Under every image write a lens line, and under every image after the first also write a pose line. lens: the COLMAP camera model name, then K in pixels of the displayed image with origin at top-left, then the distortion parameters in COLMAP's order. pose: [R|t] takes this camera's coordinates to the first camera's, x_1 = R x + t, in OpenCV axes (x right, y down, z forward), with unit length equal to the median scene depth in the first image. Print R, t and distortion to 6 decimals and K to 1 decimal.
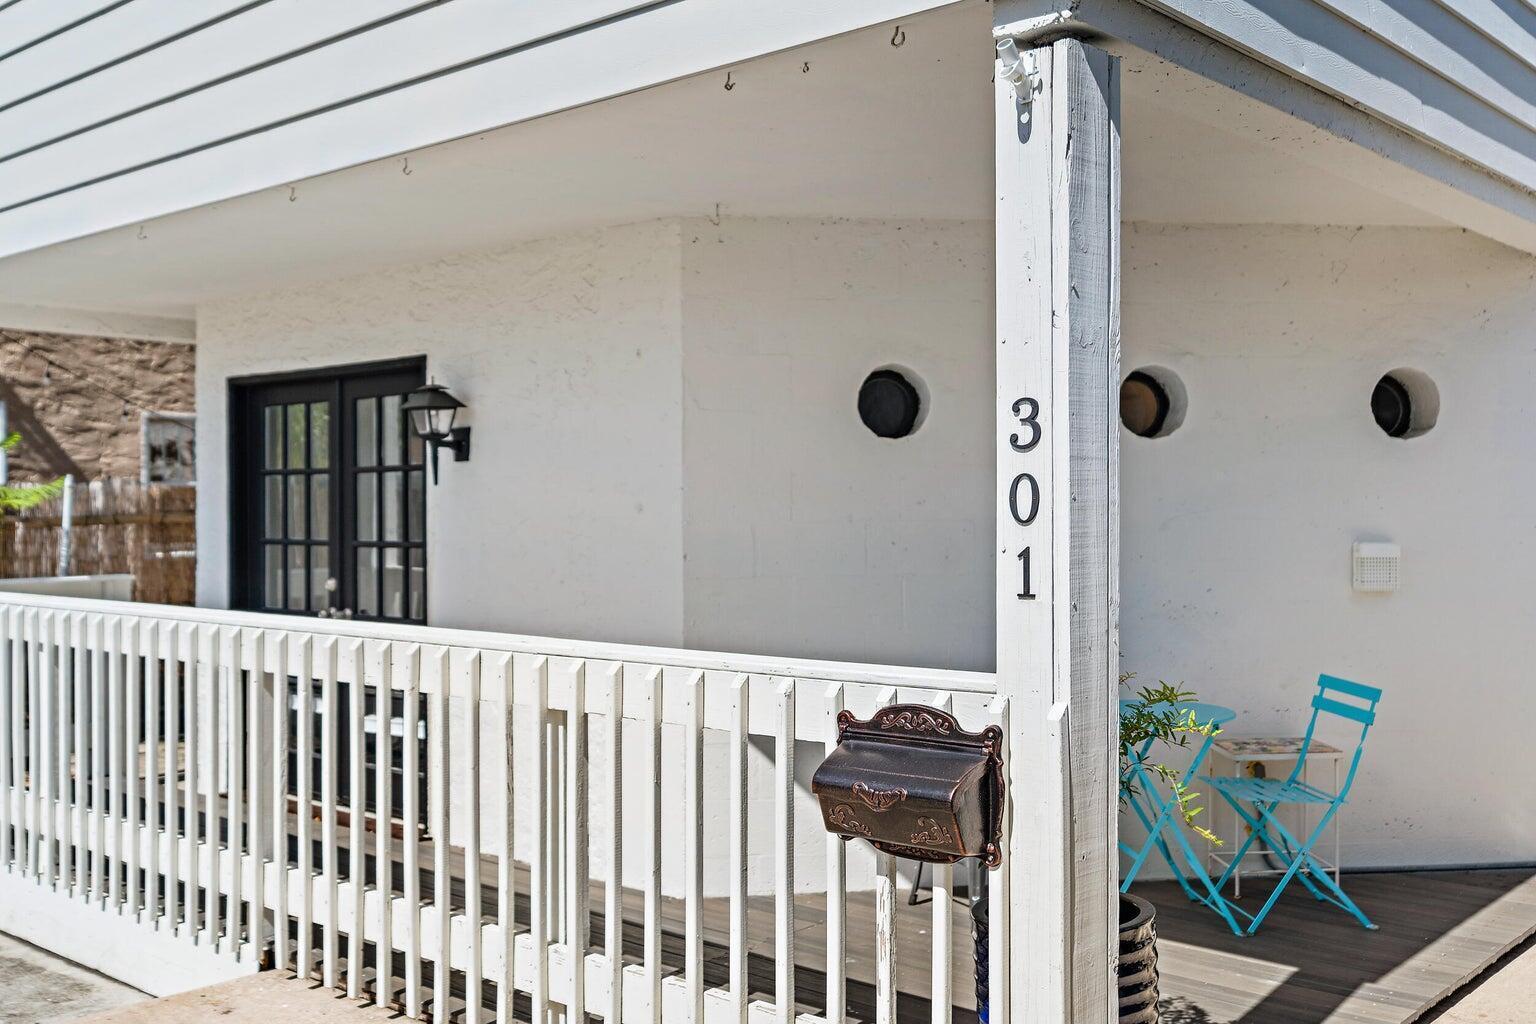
lens RADIAL K [[1541.6, 0, 767.1], [0, 1541.6, 504.1], [0, 0, 1]] dist [0.008605, 0.000000]
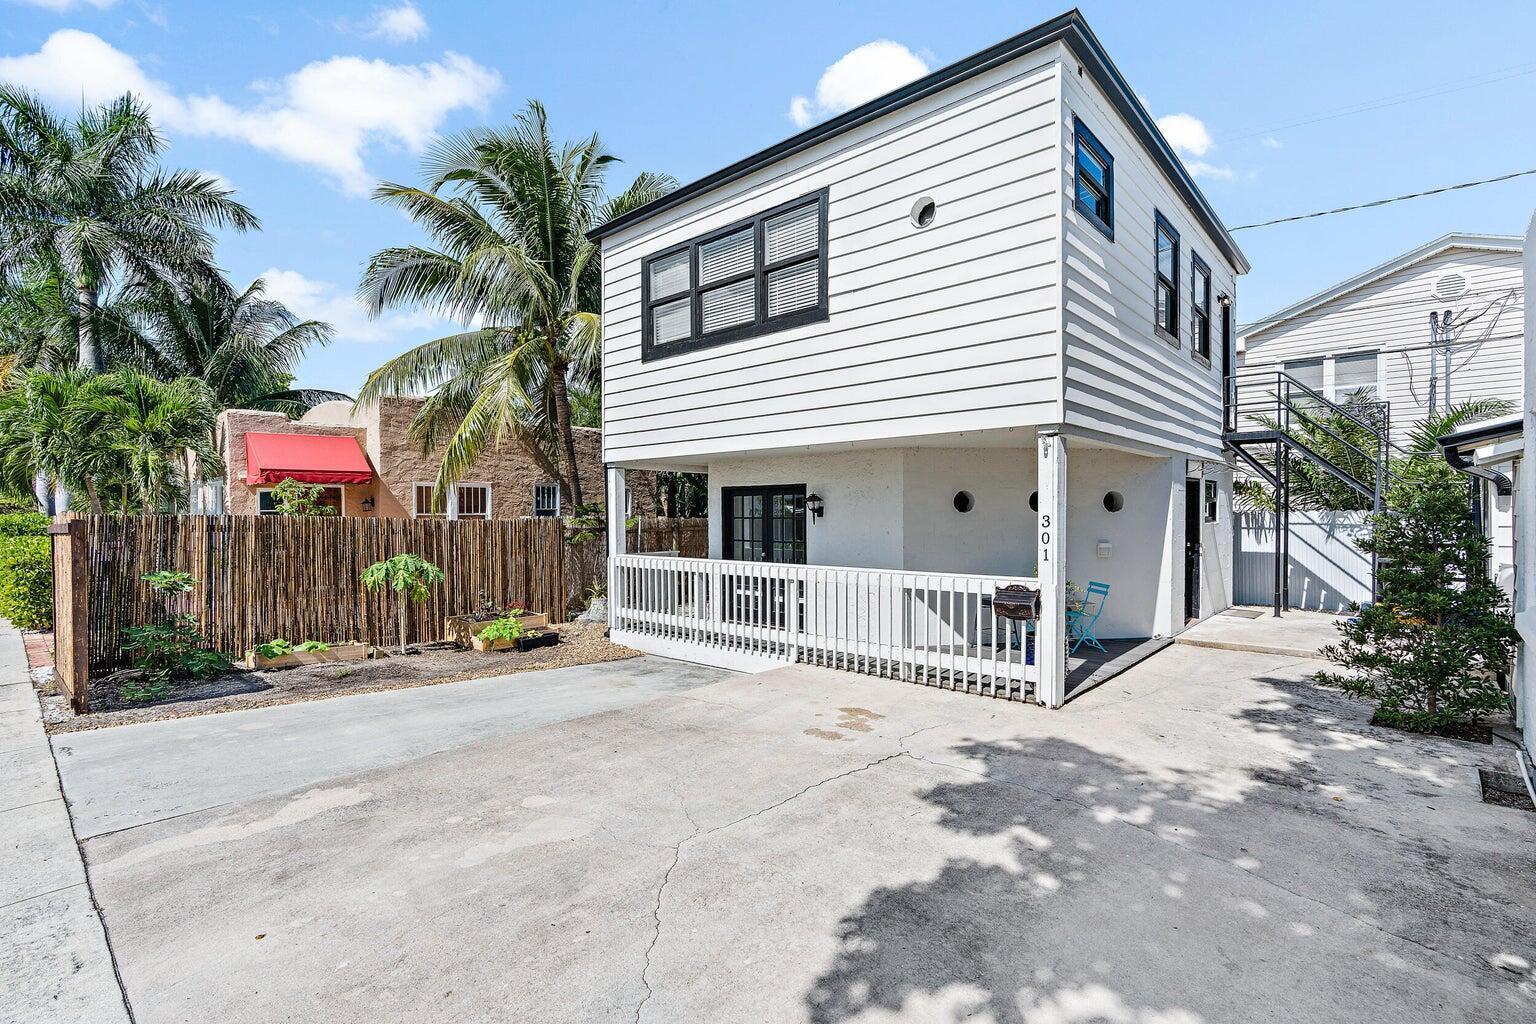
lens RADIAL K [[718.8, 0, 769.2], [0, 718.8, 524.0], [0, 0, 1]] dist [0.001068, 0.000313]
pose [[0.999993, 0.000959, -0.003511, -0.351756], [-0.000903, 0.999876, 0.015745, -0.042911], [0.003526, -0.015742, 0.999870, -0.606017]]
